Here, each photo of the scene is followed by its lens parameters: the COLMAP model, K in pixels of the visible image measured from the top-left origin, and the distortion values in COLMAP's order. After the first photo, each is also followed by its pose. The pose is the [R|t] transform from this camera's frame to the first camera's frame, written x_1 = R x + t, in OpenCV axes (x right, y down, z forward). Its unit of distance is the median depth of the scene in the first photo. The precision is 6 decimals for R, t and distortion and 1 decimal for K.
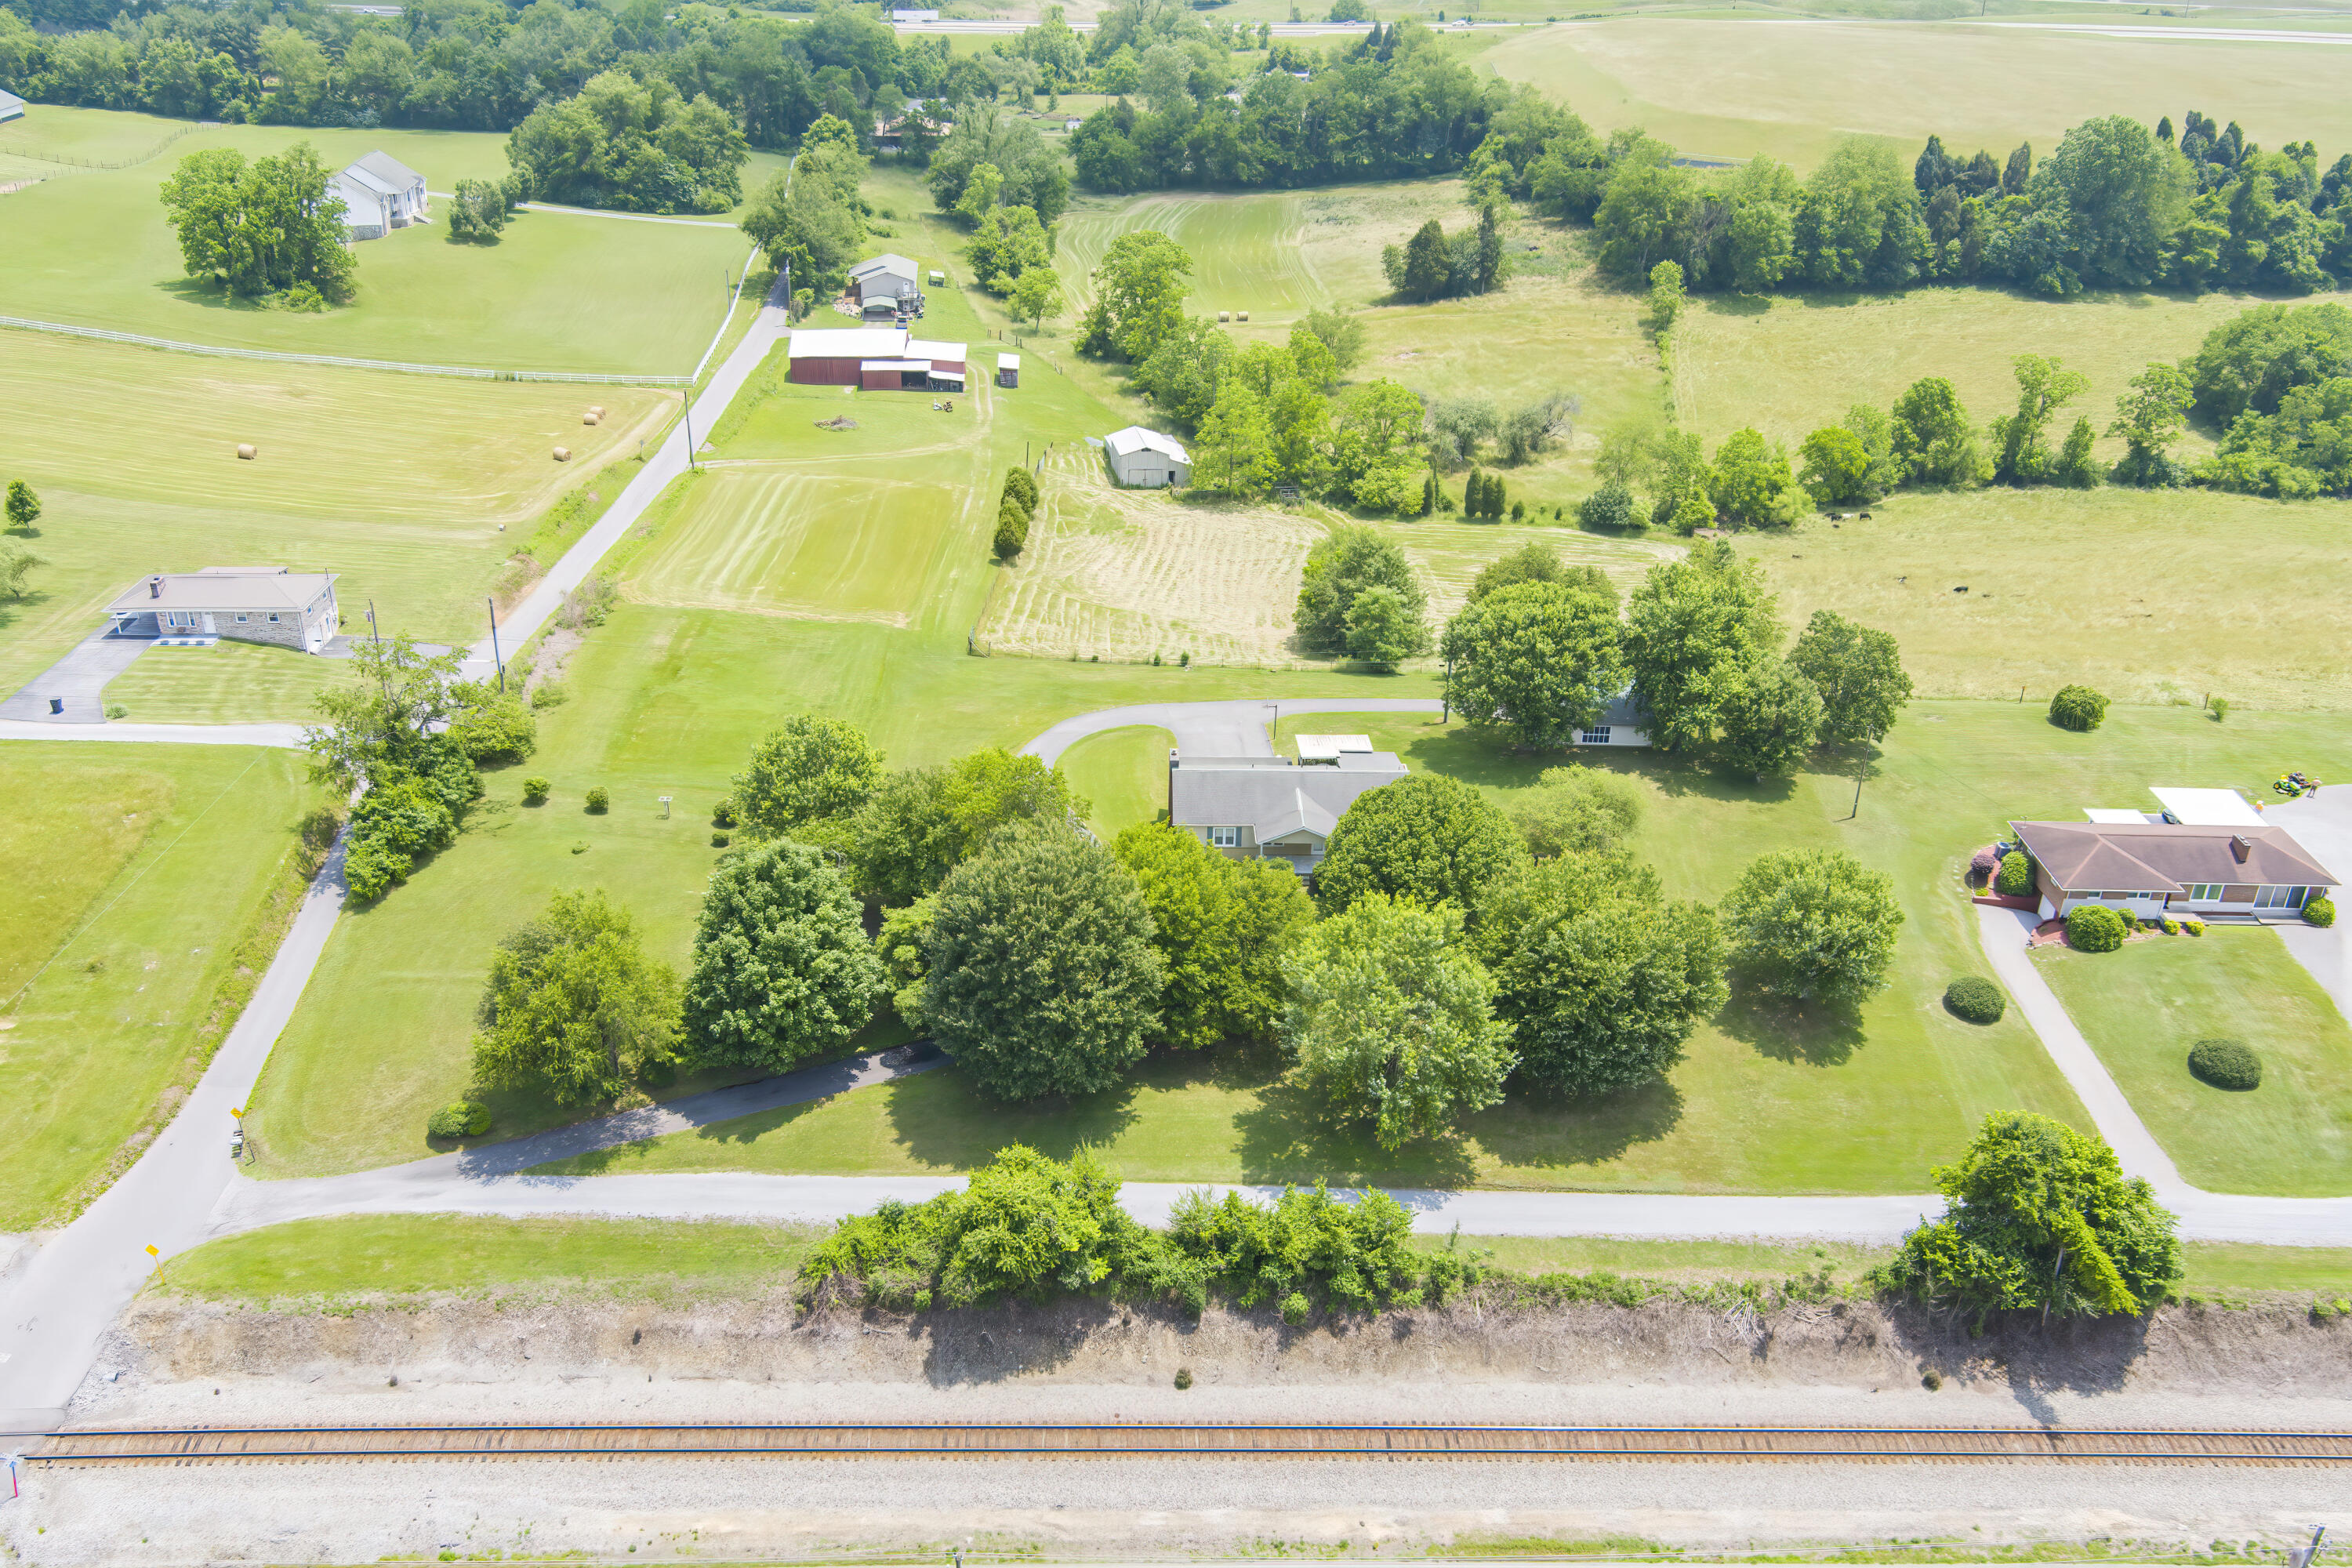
lens RADIAL K [[1890.1, 0, 1171.0], [0, 1890.1, 789.1], [0, 0, 1]] dist [-0.087456, 0.041682]
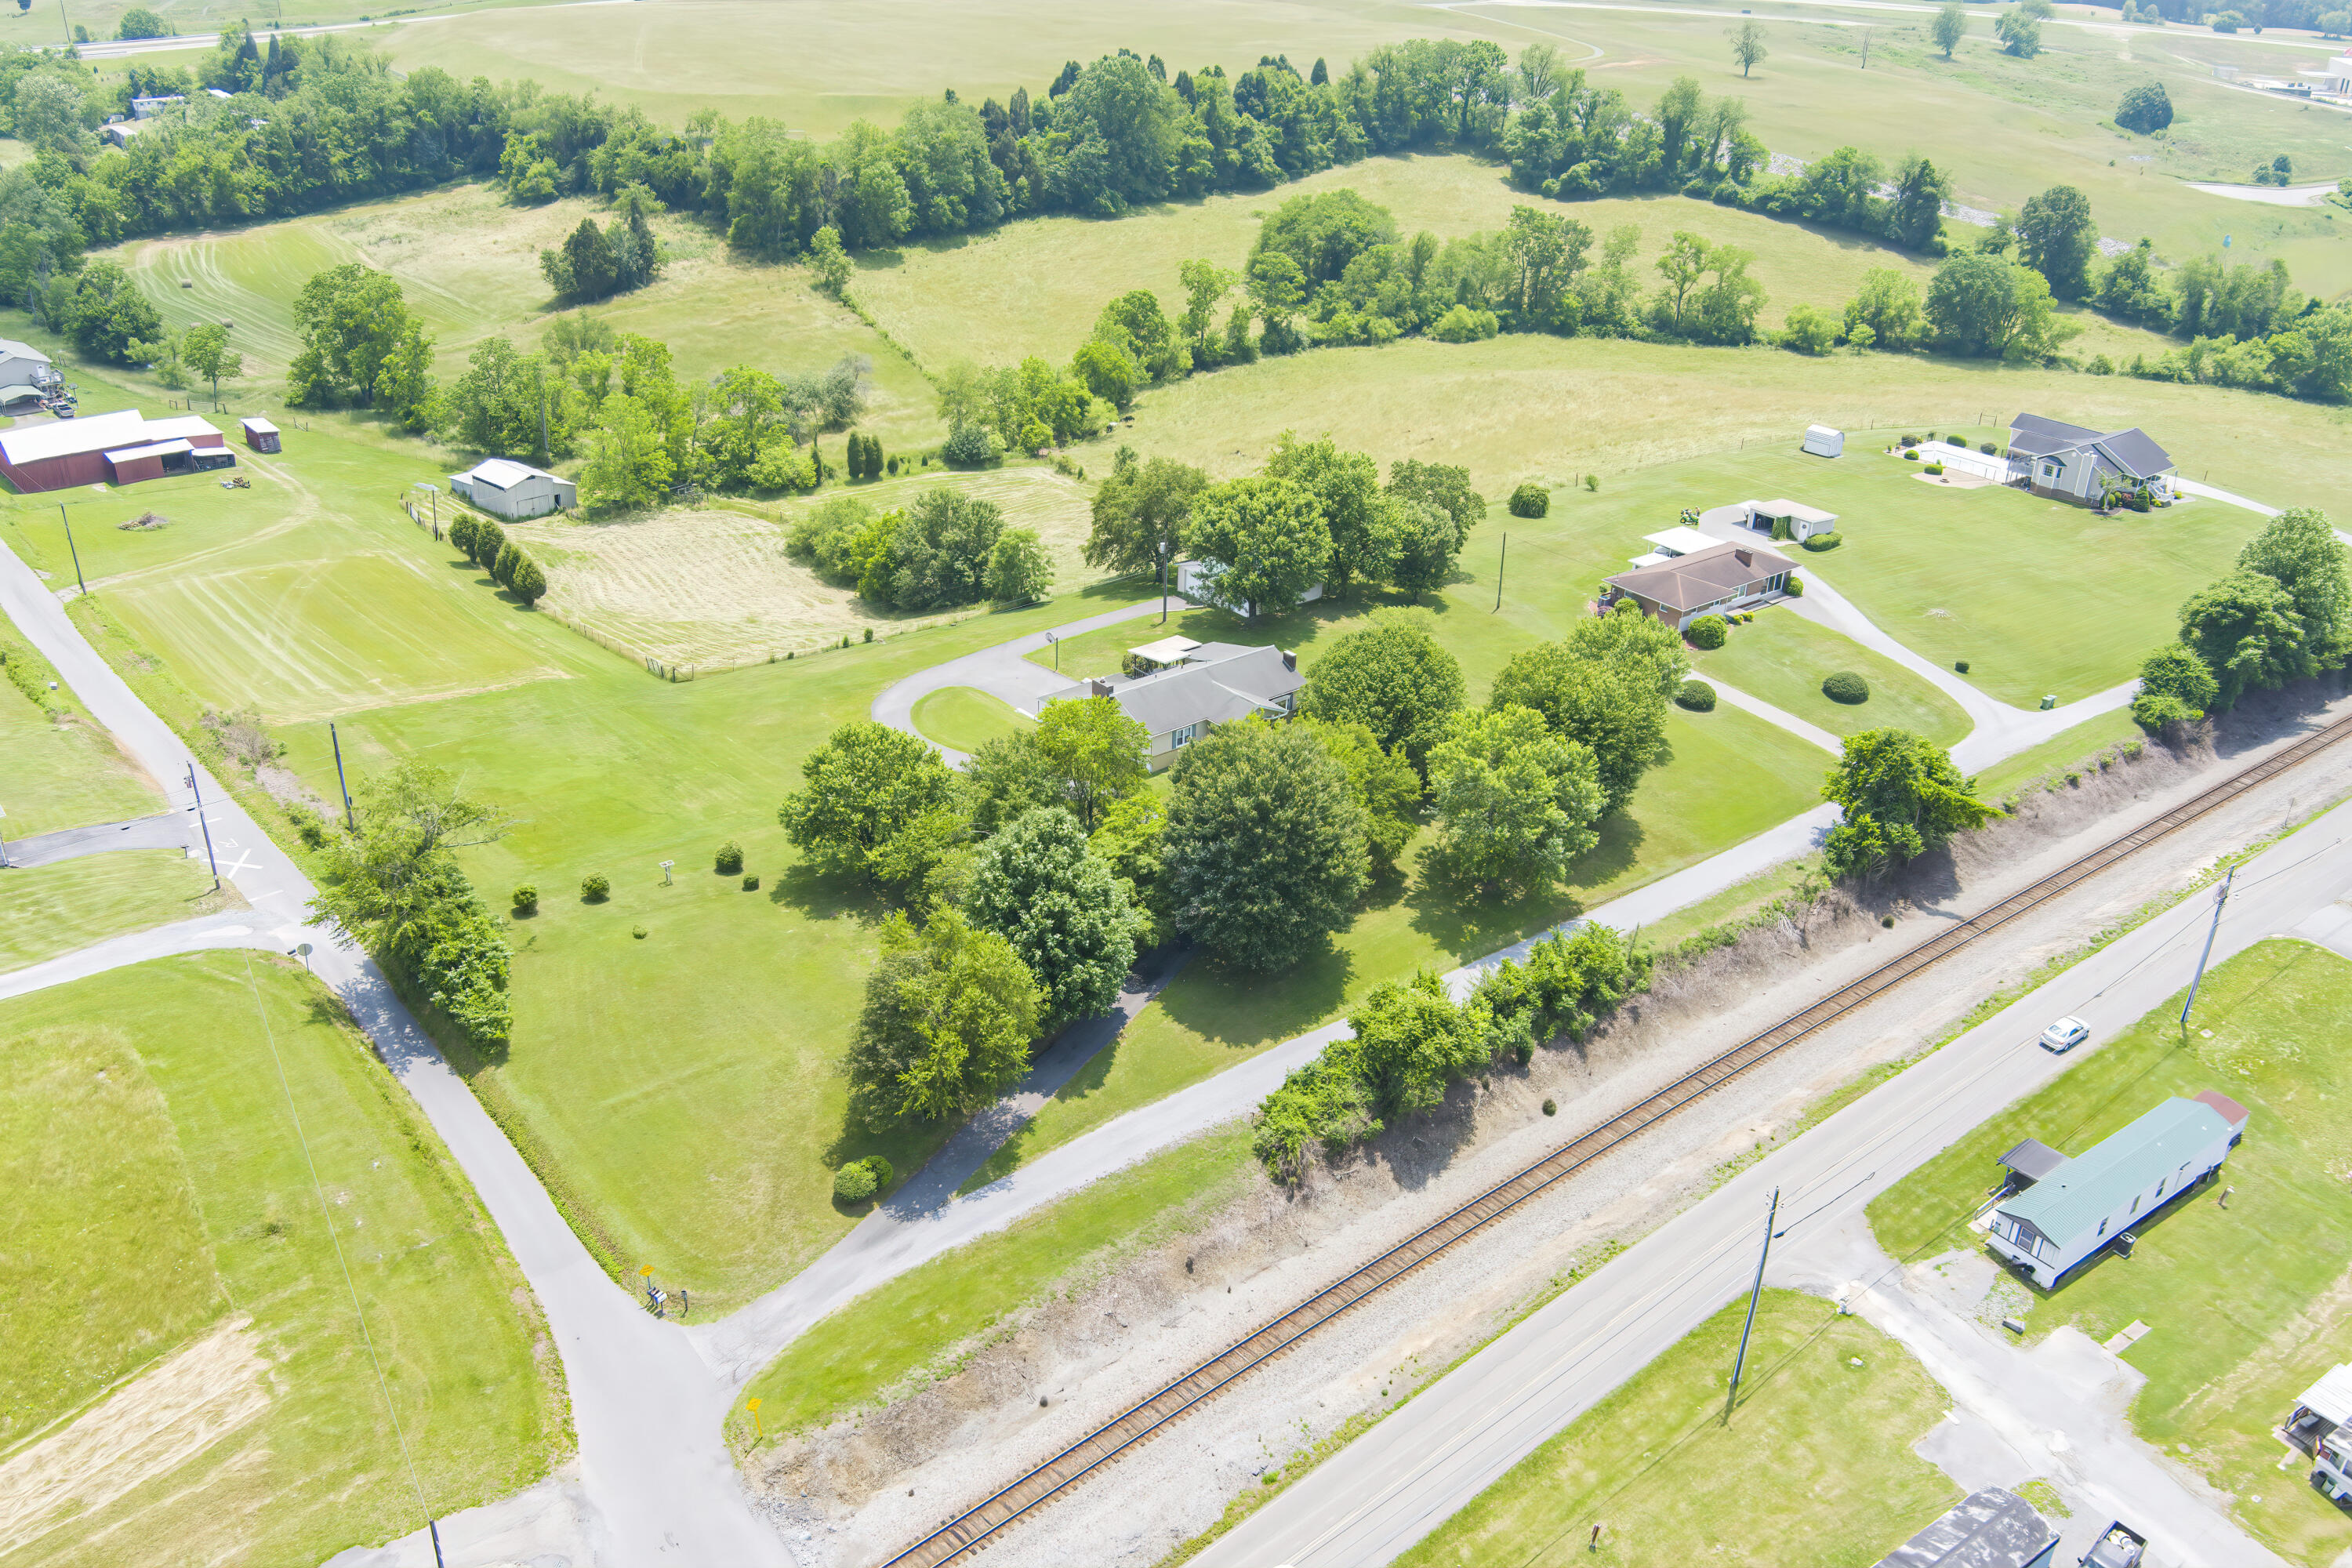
lens RADIAL K [[1890.1, 0, 1171.0], [0, 1890.1, 789.1], [0, 0, 1]] dist [-0.087456, 0.041682]
pose [[0.785818, -0.277833, 0.552538, -0.319265], [0.272690, 0.957533, 0.093658, -0.027253], [-0.555095, 0.077073, 0.828209, 0.038995]]
